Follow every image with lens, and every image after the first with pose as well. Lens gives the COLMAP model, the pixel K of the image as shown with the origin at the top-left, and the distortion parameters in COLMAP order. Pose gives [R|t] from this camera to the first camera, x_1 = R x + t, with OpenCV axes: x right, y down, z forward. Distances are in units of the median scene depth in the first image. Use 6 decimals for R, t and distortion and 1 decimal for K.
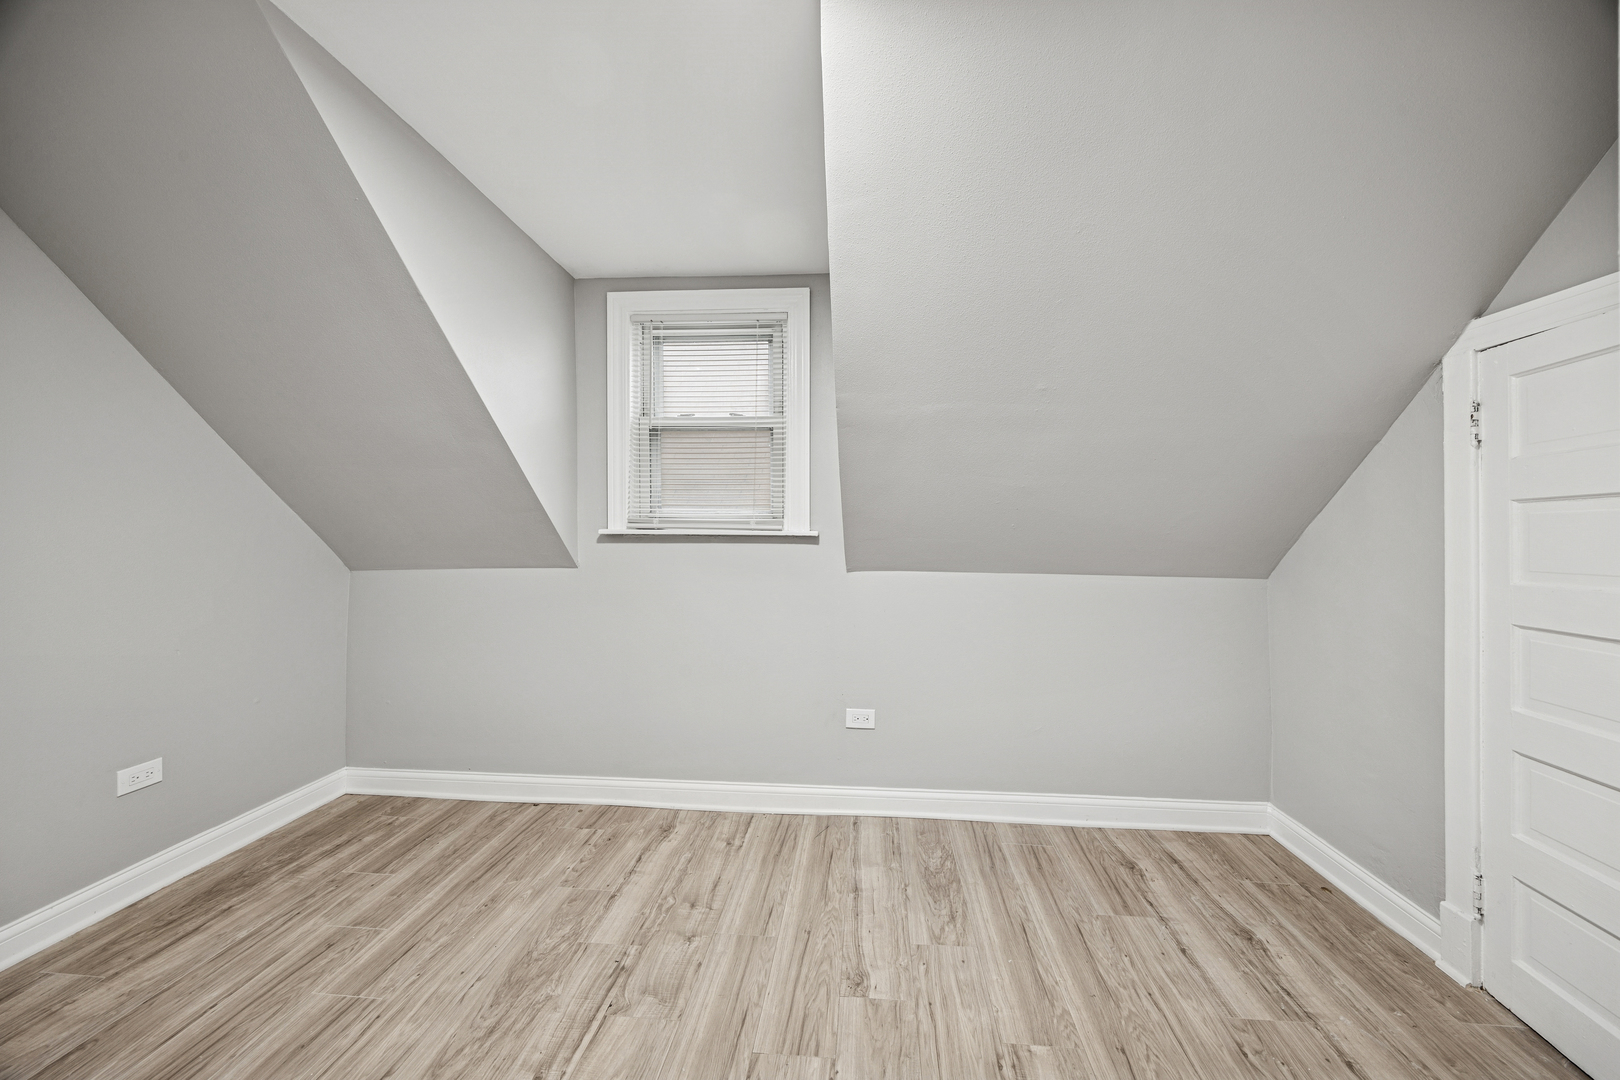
lens RADIAL K [[616.3, 0, 817.7], [0, 616.3, 530.8], [0, 0, 1]] dist [-0.002137, -0.000072]
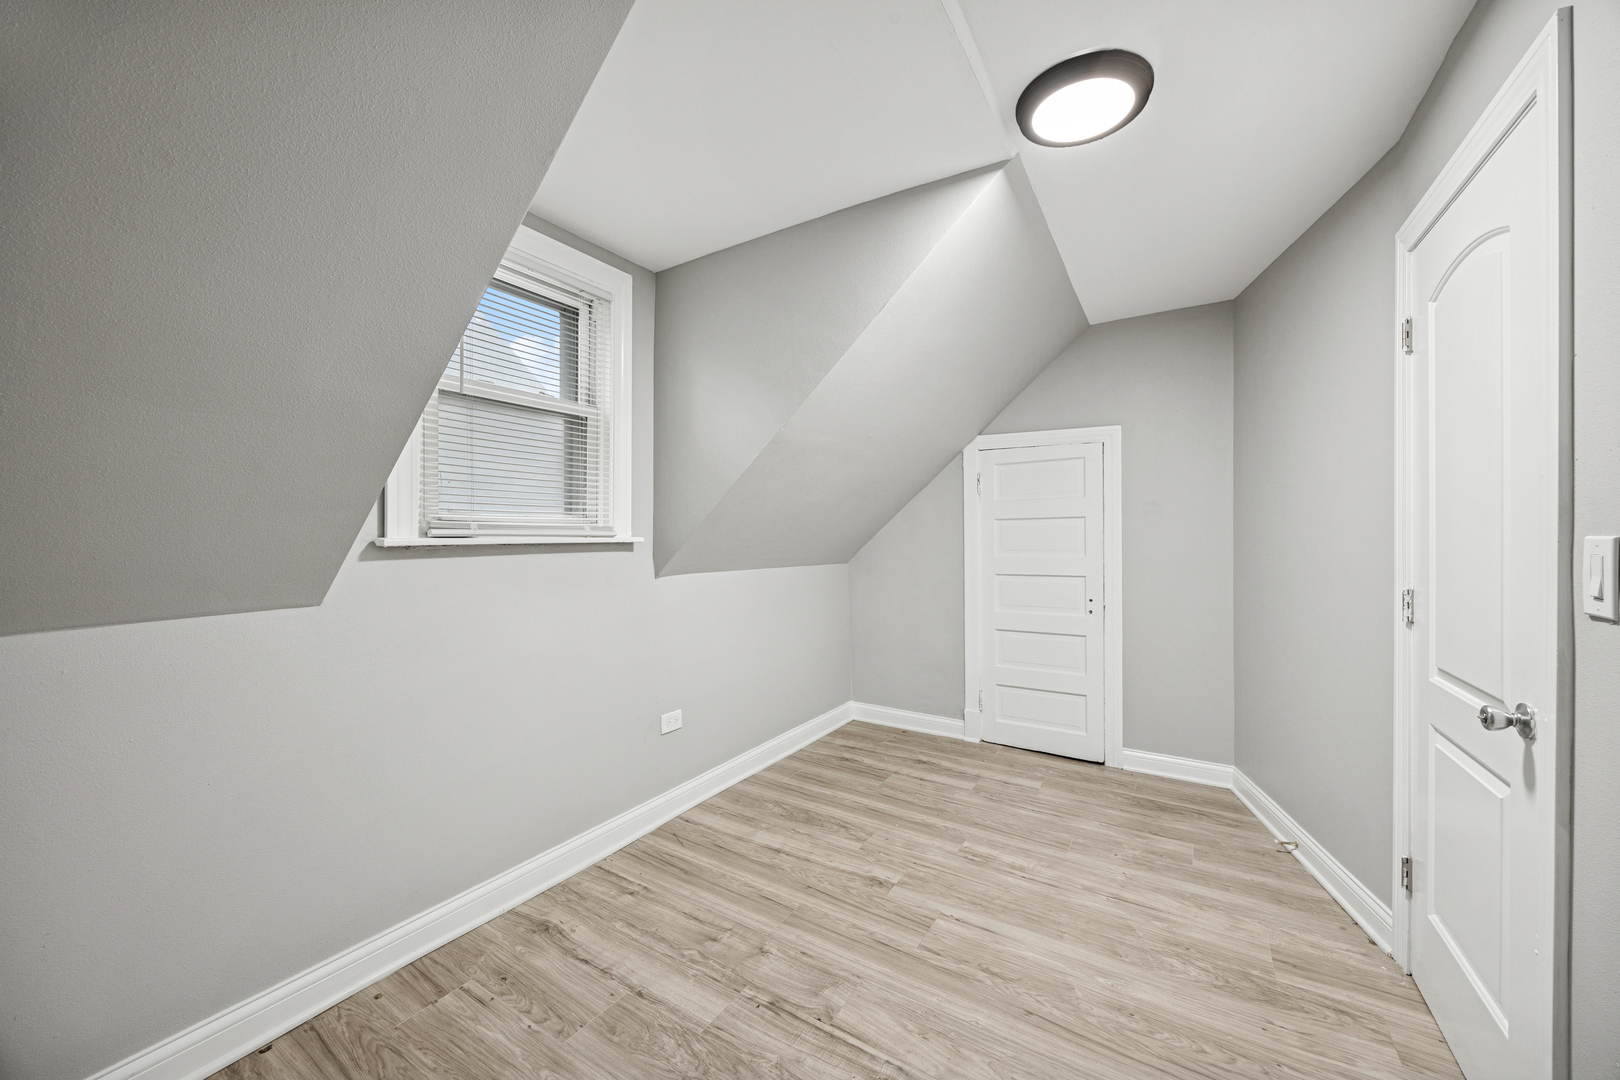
lens RADIAL K [[616.3, 0, 806.7], [0, 616.3, 534.8], [0, 0, 1]] dist [-0.002137, -0.000072]
pose [[0.463607, -0.010073, 0.885984, -0.916102], [0.007121, 0.999945, 0.007642, -0.010920], [-0.886012, 0.002766, 0.463654, 0.420473]]
